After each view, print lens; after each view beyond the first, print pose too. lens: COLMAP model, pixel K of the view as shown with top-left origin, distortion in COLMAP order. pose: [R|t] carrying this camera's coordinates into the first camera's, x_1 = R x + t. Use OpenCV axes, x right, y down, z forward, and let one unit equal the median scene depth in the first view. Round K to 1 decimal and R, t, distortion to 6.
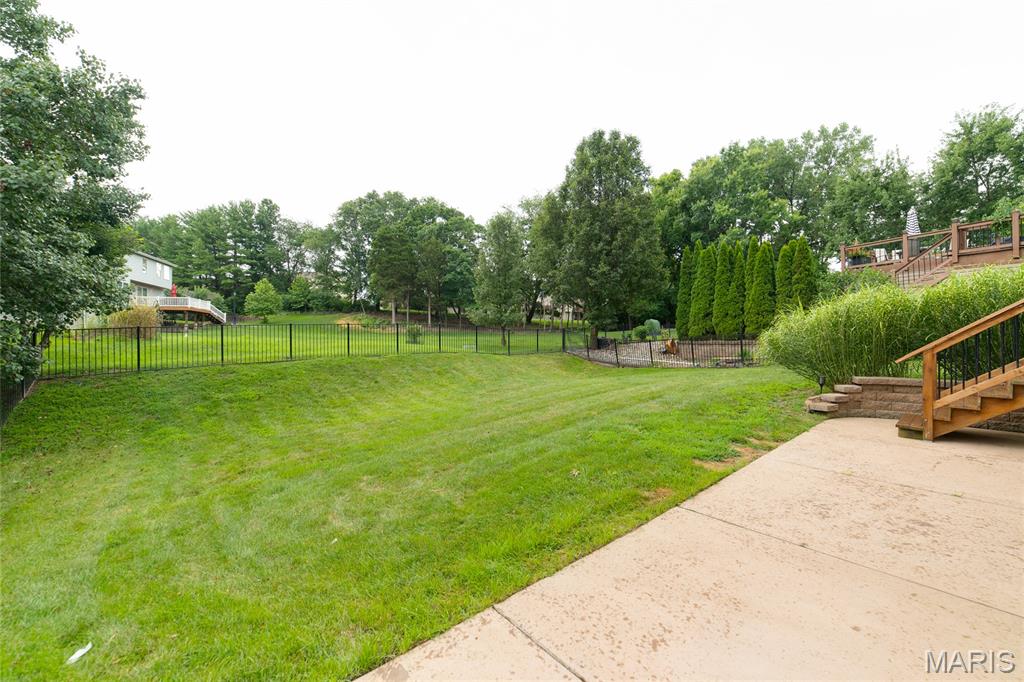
lens RADIAL K [[403.0, 0, 520.9], [0, 403.0, 330.4], [0, 0, 1]] dist [-0.008212, 0.002619]
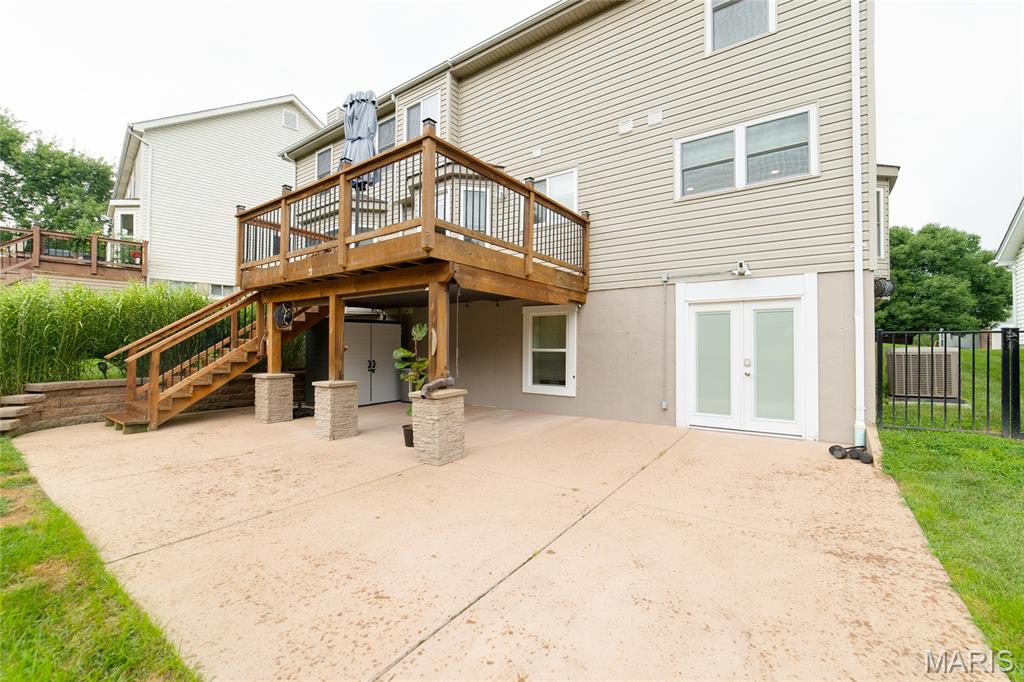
lens RADIAL K [[403.0, 0, 492.1], [0, 403.0, 339.7], [0, 0, 1]] dist [-0.008212, 0.002619]
pose [[-0.186627, 0.023211, 0.982157, -0.210488], [-0.023954, 0.999316, -0.028168, 0.026029], [-0.982139, -0.028783, -0.185944, 0.237973]]
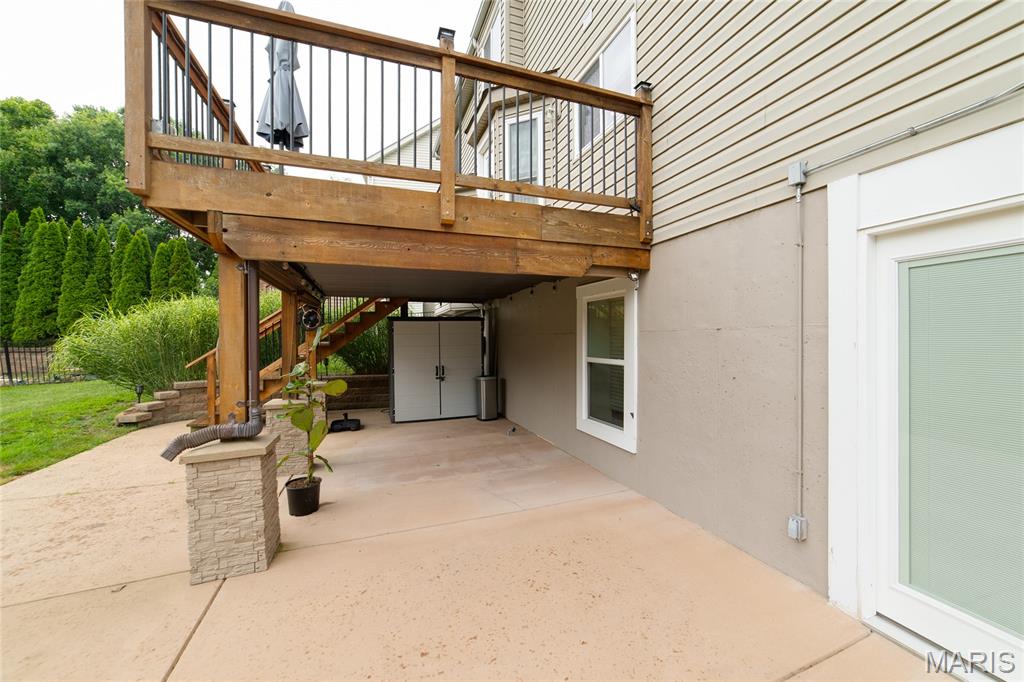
lens RADIAL K [[403.0, 0, 514.8], [0, 403.0, 339.2], [0, 0, 1]] dist [-0.008212, 0.002619]
pose [[0.342656, 0.005731, 0.939443, 0.174703], [-0.015718, 0.999876, -0.000366, -0.007395], [-0.939329, -0.014641, 0.342704, -0.159596]]
